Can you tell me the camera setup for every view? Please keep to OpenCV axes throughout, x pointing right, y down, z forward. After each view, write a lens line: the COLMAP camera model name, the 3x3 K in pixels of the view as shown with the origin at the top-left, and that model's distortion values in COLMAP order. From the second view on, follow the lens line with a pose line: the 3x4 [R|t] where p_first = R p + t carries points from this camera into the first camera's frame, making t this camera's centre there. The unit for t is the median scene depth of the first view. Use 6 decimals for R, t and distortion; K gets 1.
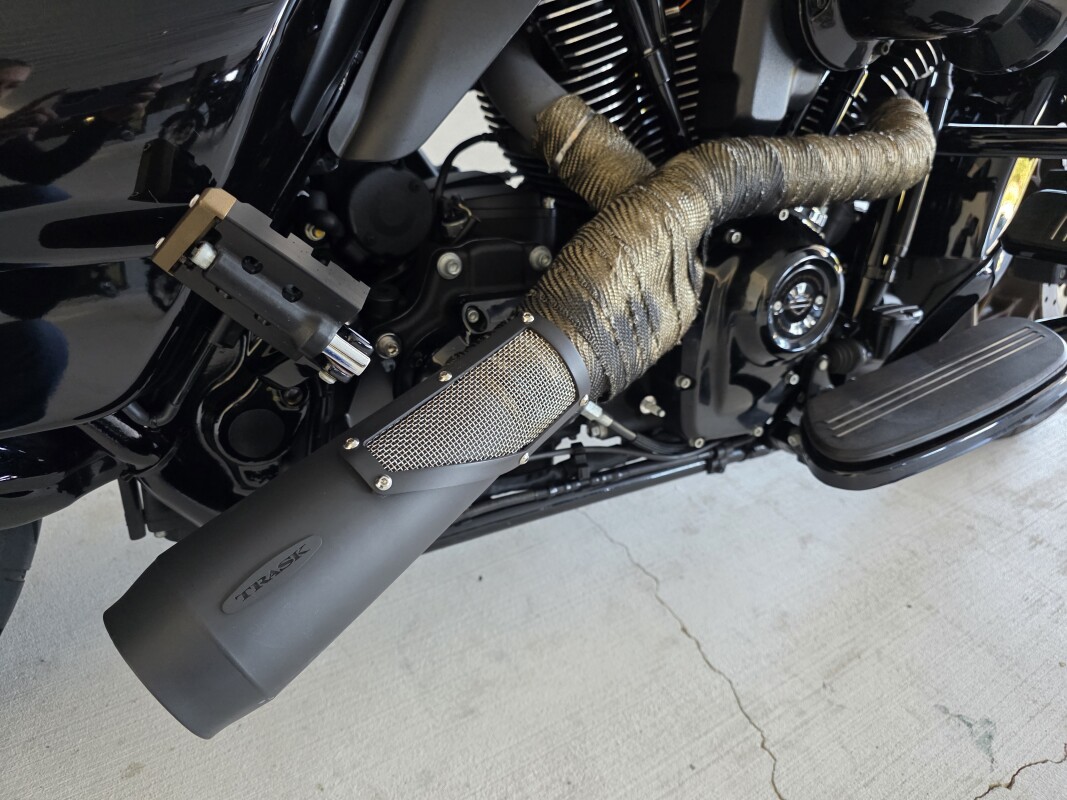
lens RADIAL K [[700.0, 0, 533.5], [0, 700.0, 400.0], [0, 0, 1]] dist [-0.004776, -0.008547]
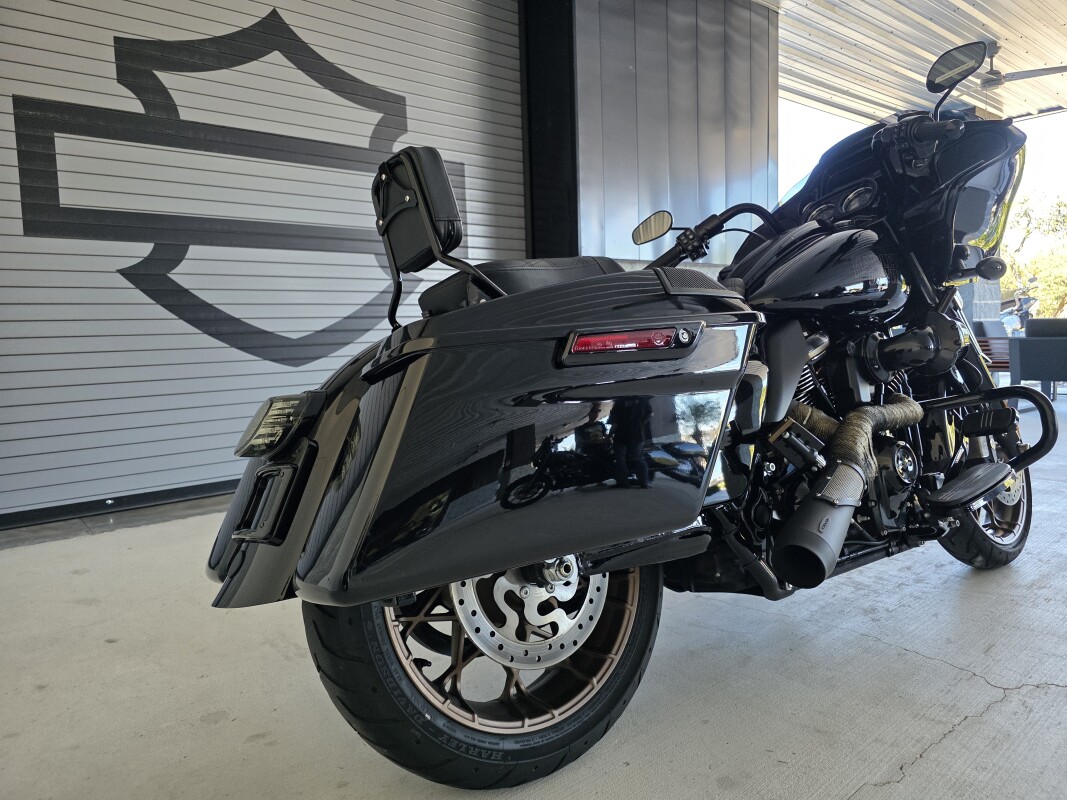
lens RADIAL K [[700.0, 0, 533.5], [0, 700.0, 400.0], [0, 0, 1]] dist [-0.004776, -0.008547]
pose [[0.981802, -0.132110, 0.136427, -1.370052], [0.183360, 0.846464, -0.499878, 0.751501], [-0.049442, 0.515796, 0.855284, -1.331164]]
